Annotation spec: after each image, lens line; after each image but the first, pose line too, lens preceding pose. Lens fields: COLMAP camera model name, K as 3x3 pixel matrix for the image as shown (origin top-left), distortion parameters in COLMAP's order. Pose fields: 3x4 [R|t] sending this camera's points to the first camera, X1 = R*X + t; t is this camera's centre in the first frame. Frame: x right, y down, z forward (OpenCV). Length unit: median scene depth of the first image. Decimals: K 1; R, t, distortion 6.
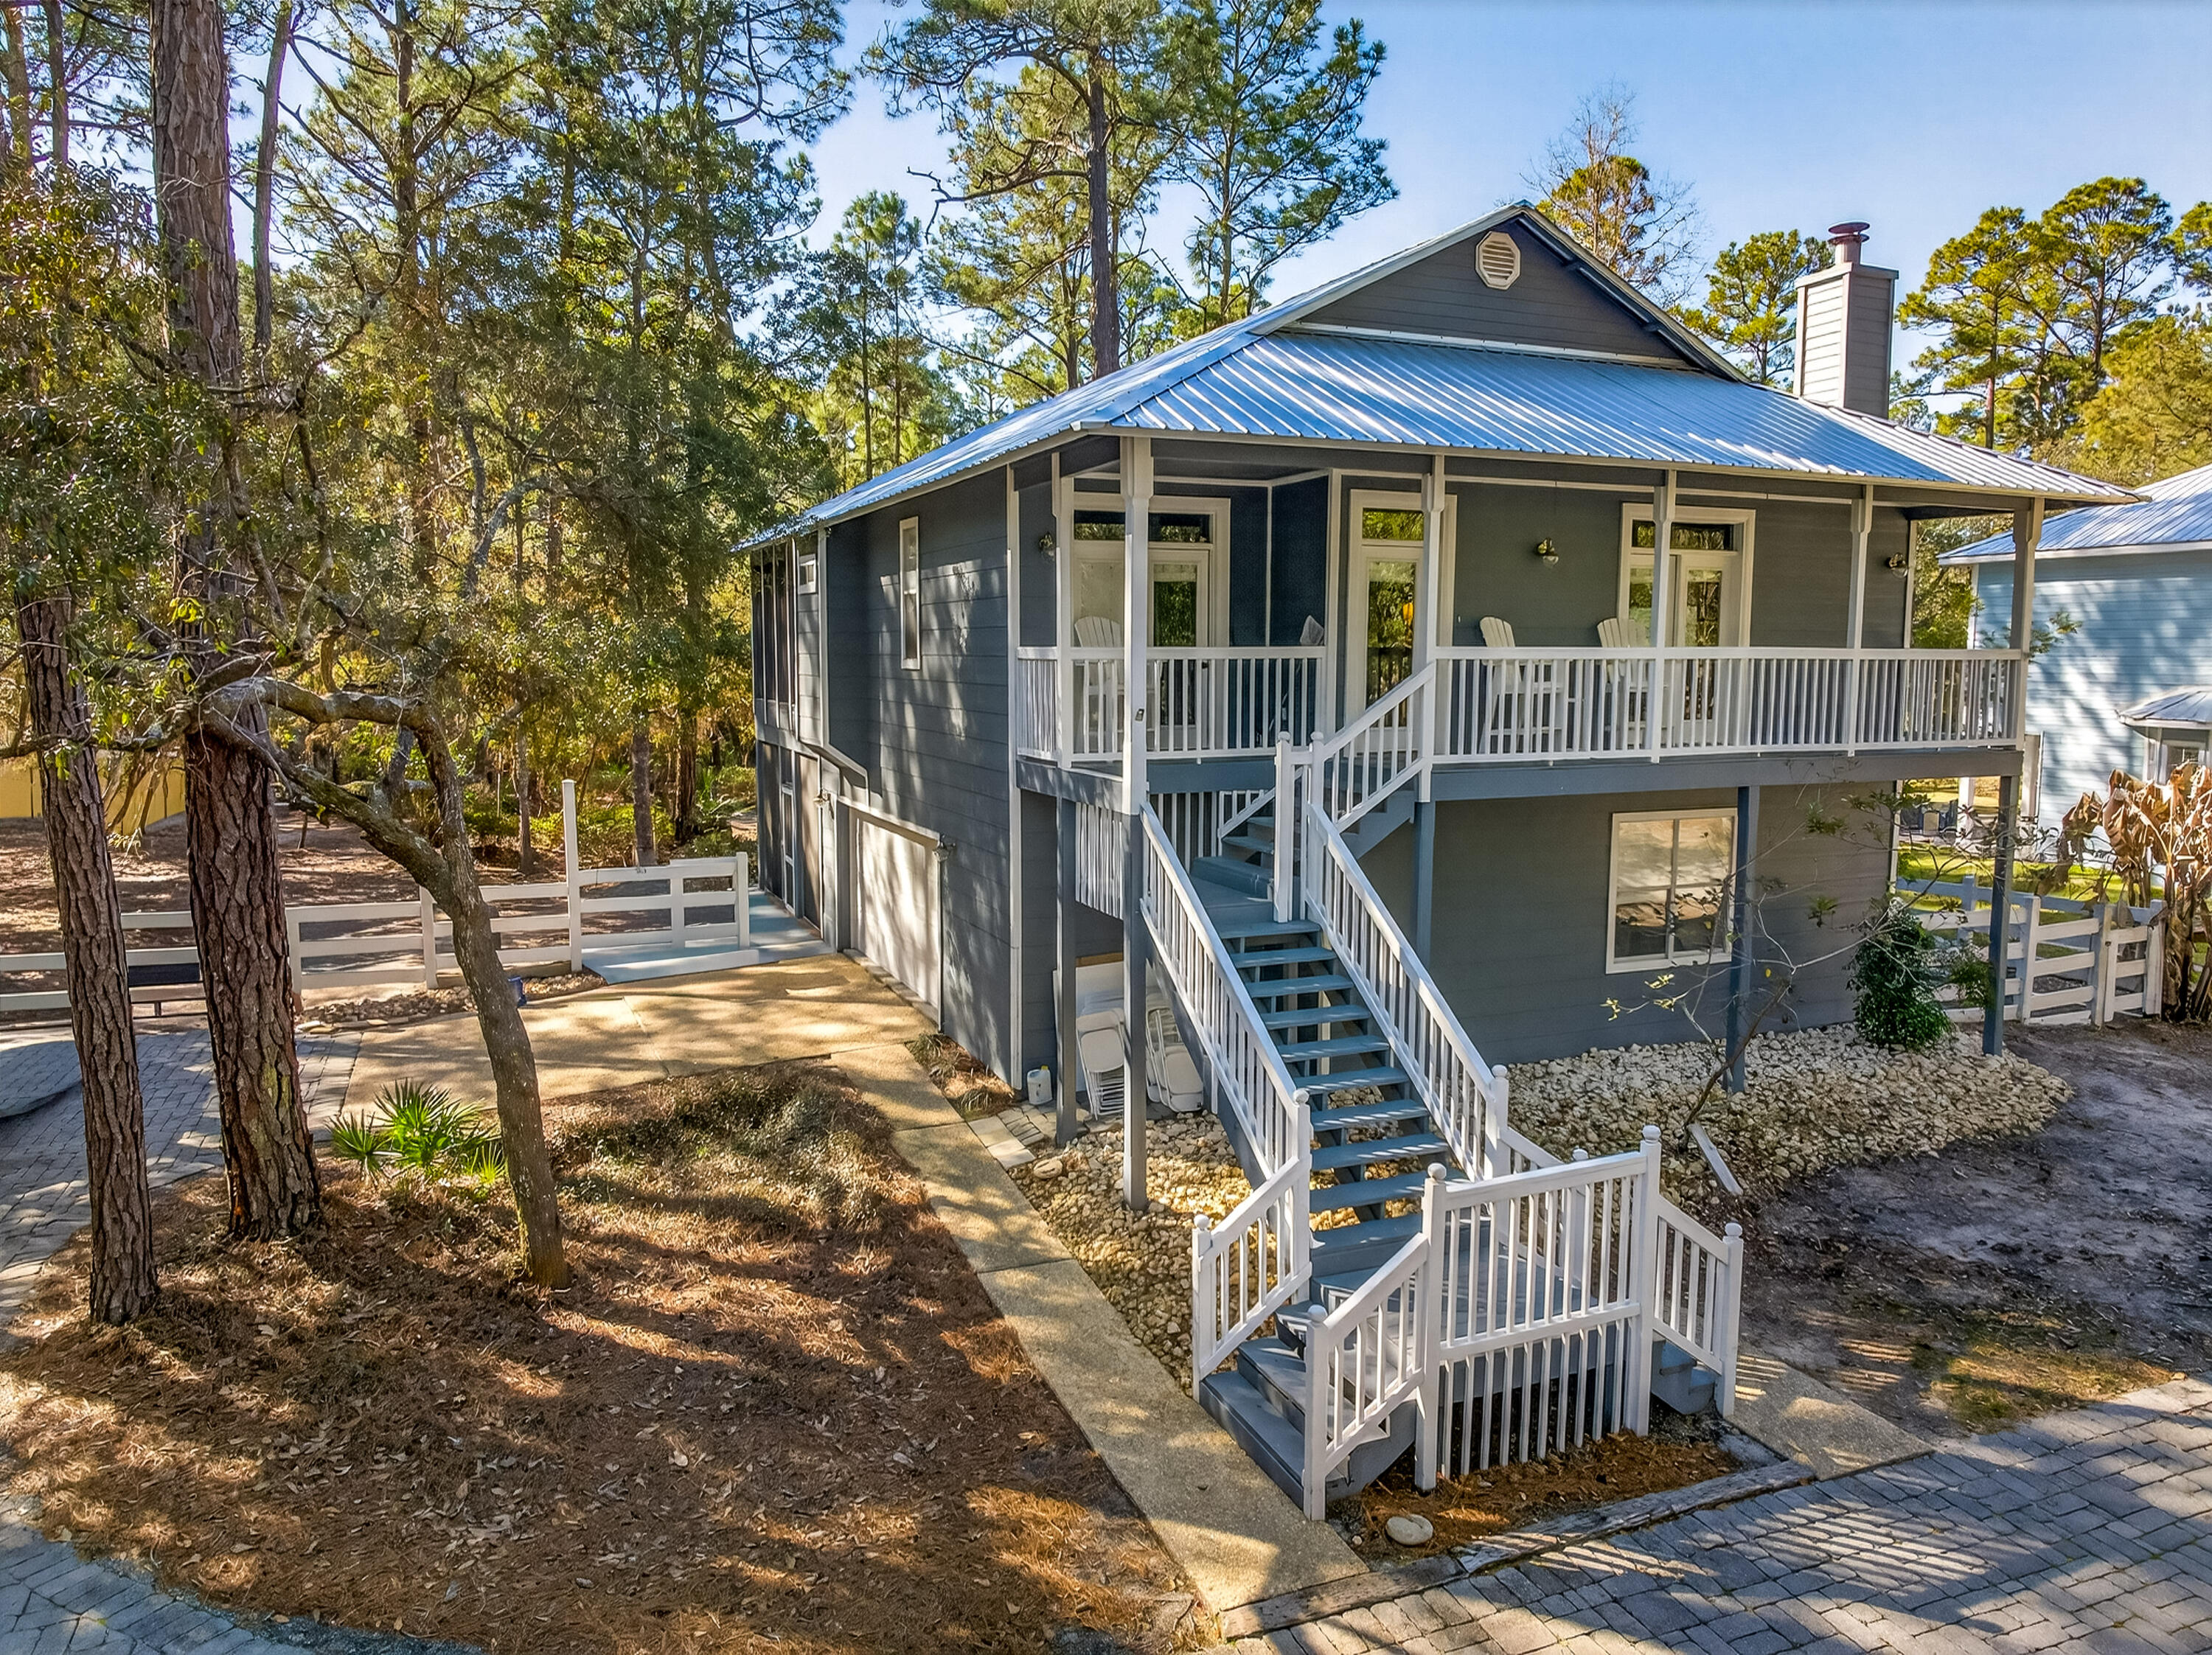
lens RADIAL K [[1505.2, 0, 1116.2], [0, 1505.2, 828.4], [0, 0, 1]] dist [-0.012177, 0.004733]
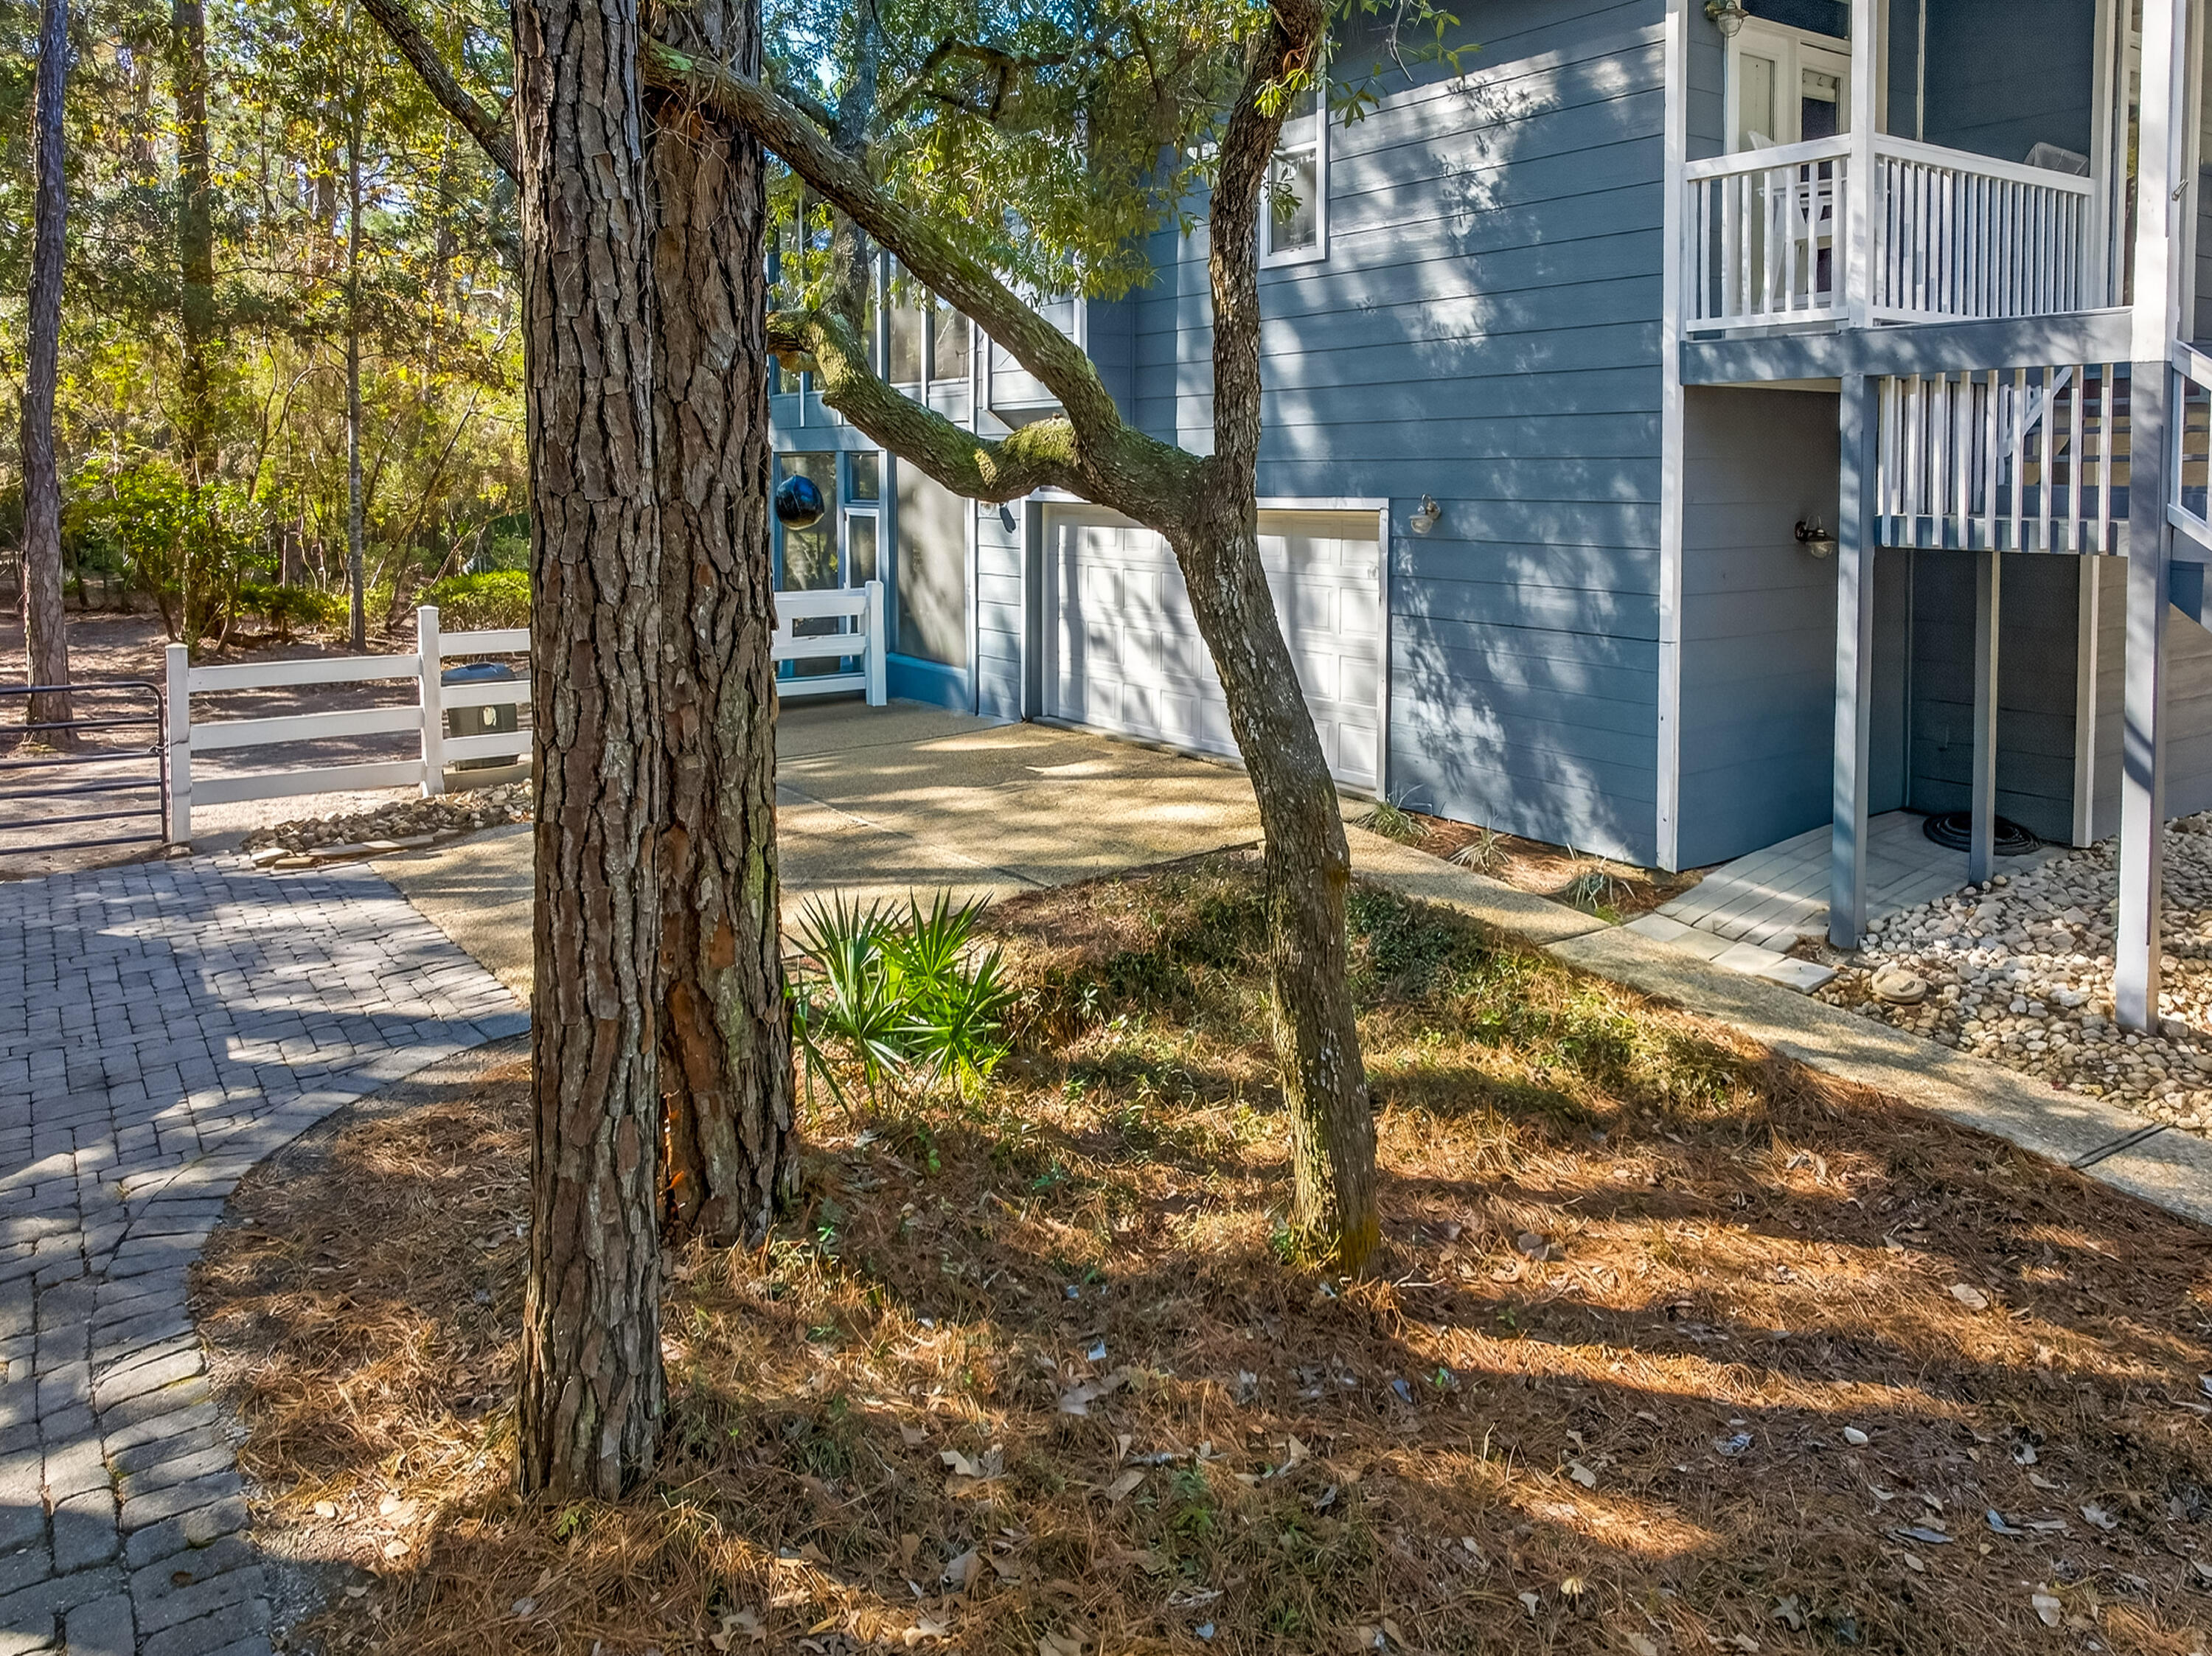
lens RADIAL K [[1620.4, 0, 1101.8], [0, 1620.4, 545.8], [0, 0, 1]] dist [-0.008541, -0.003731]
pose [[0.978988, -0.010749, 0.203635, -0.497849], [0.025572, 0.997198, -0.070301, 0.090699], [-0.202309, 0.074031, 0.976520, 0.430604]]
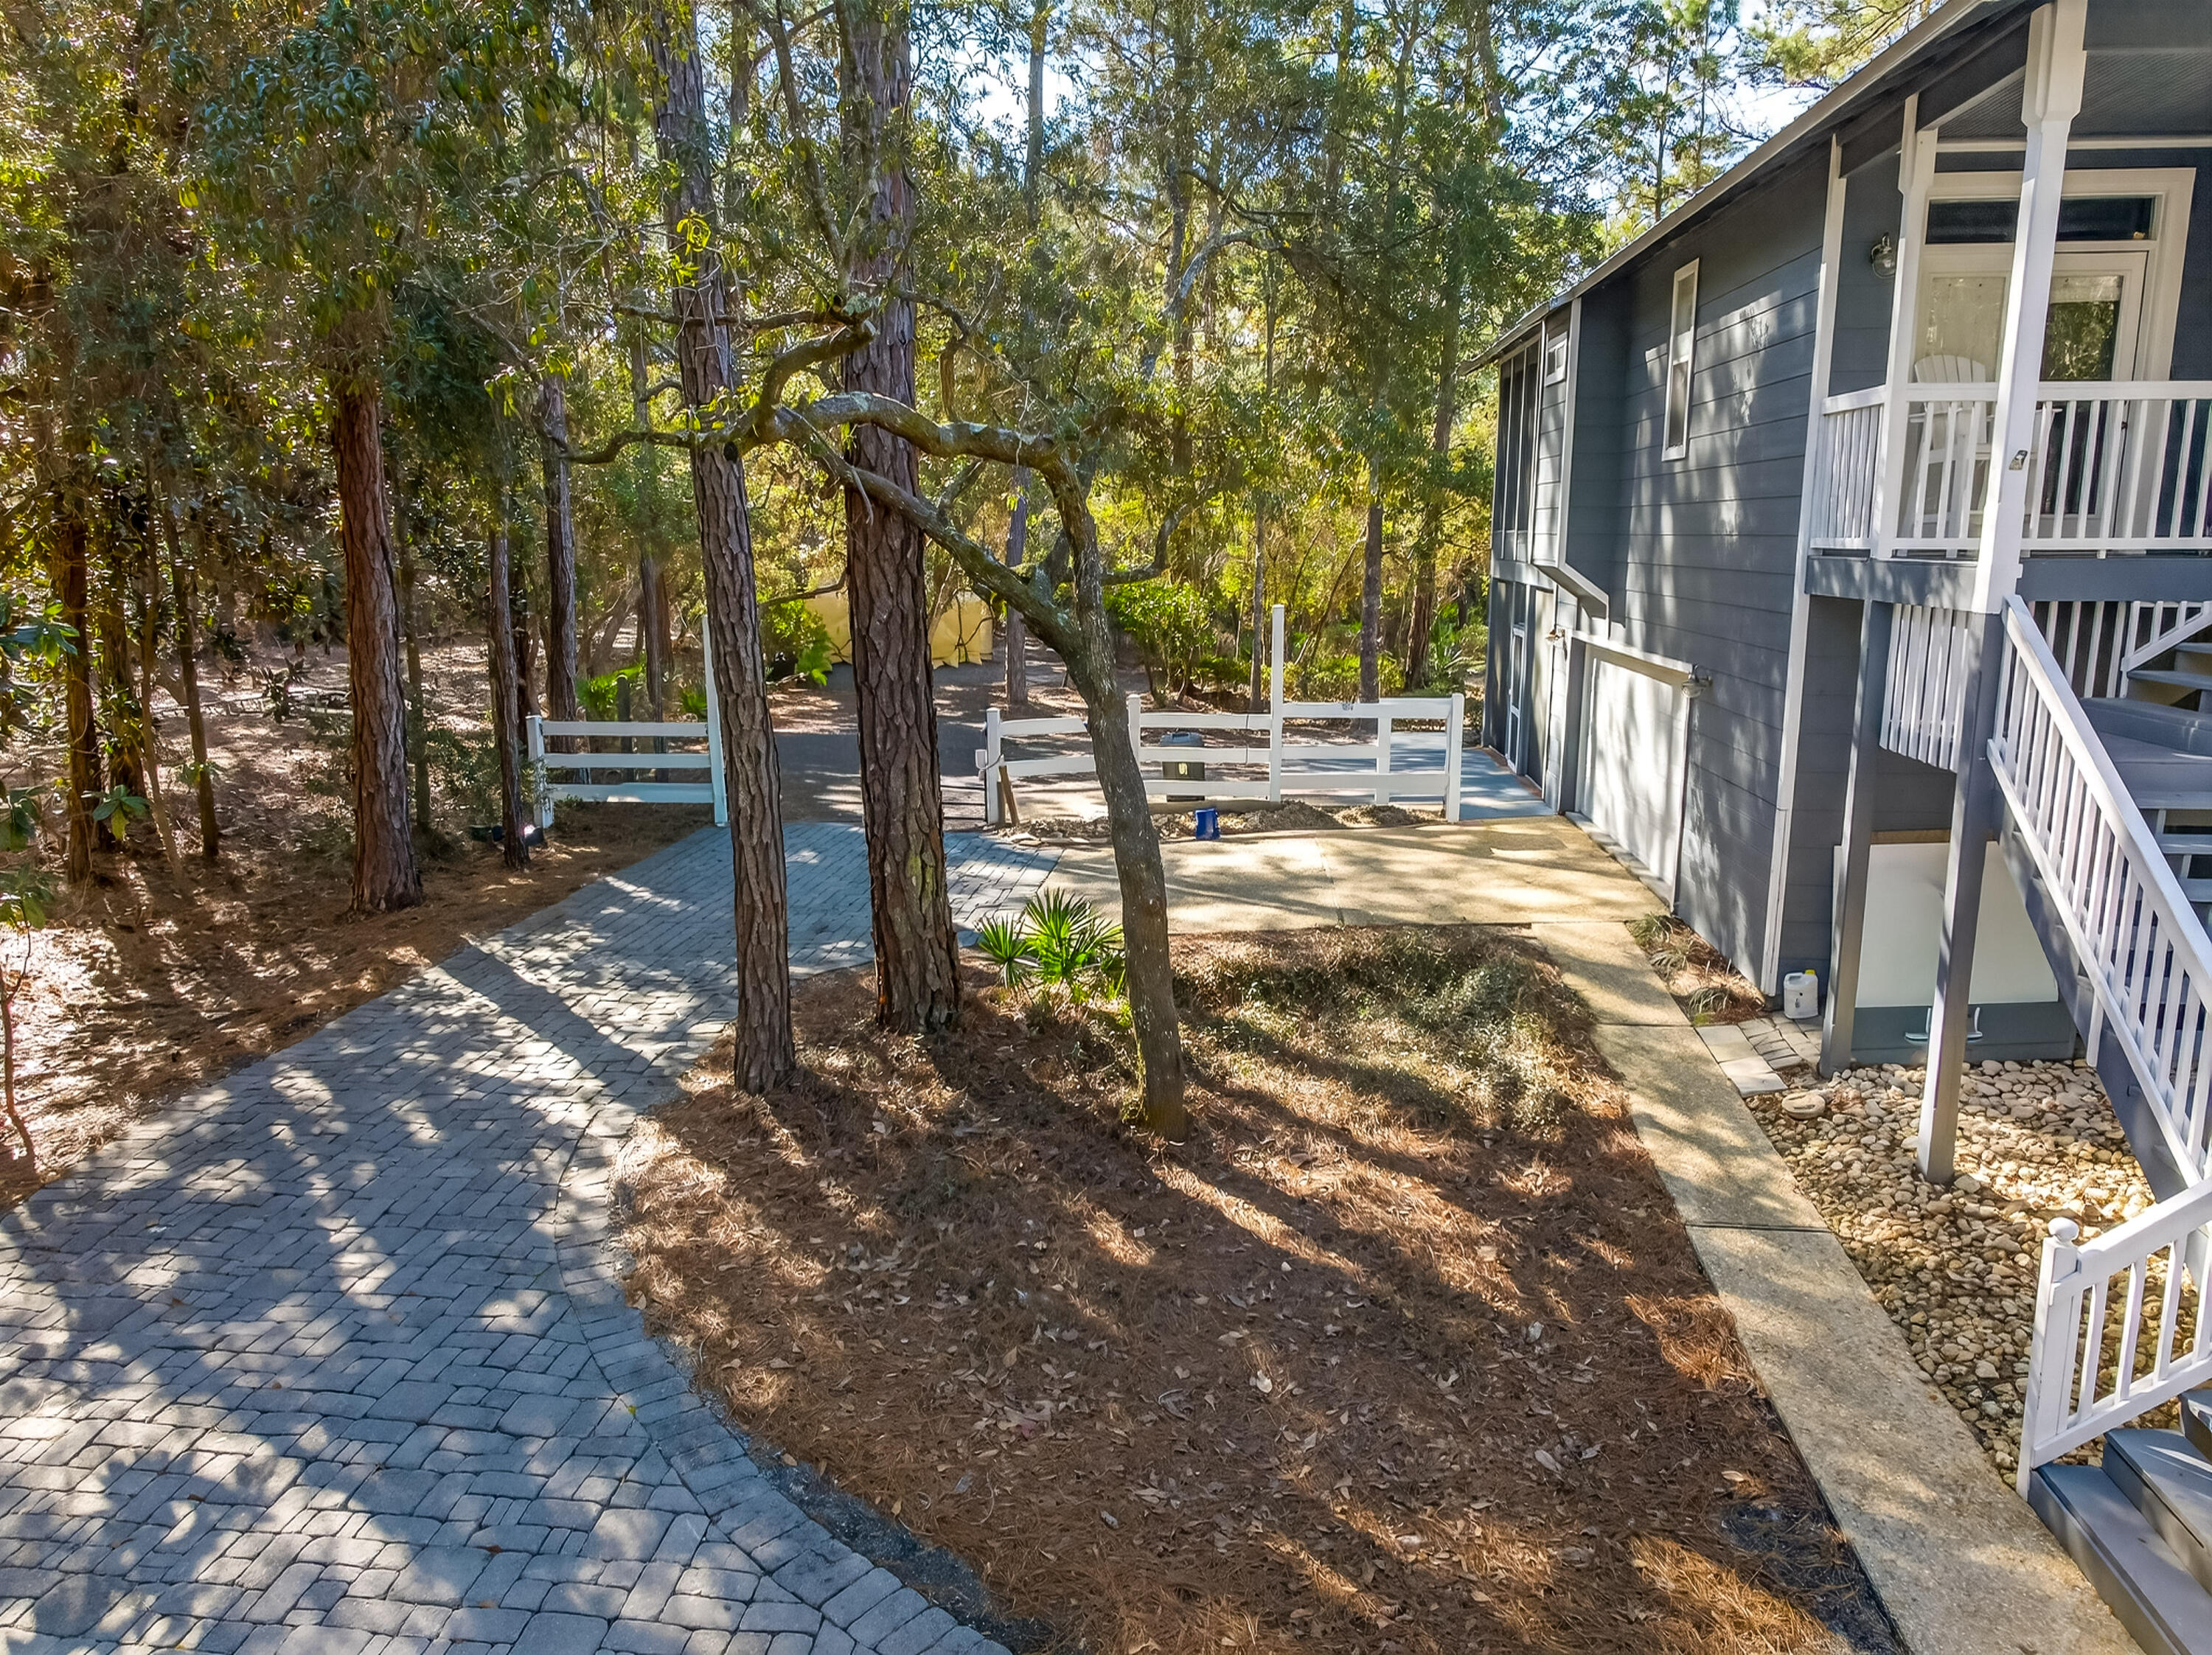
lens RADIAL K [[1500.5, 0, 1120.3], [0, 1500.5, 826.1], [0, 0, 1]] dist [-0.001510, -0.000524]
pose [[0.881282, 0.089821, -0.463976, -0.011257], [-0.054986, 0.994593, 0.088101, 0.044719], [0.469381, -0.052130, 0.881456, 0.202174]]
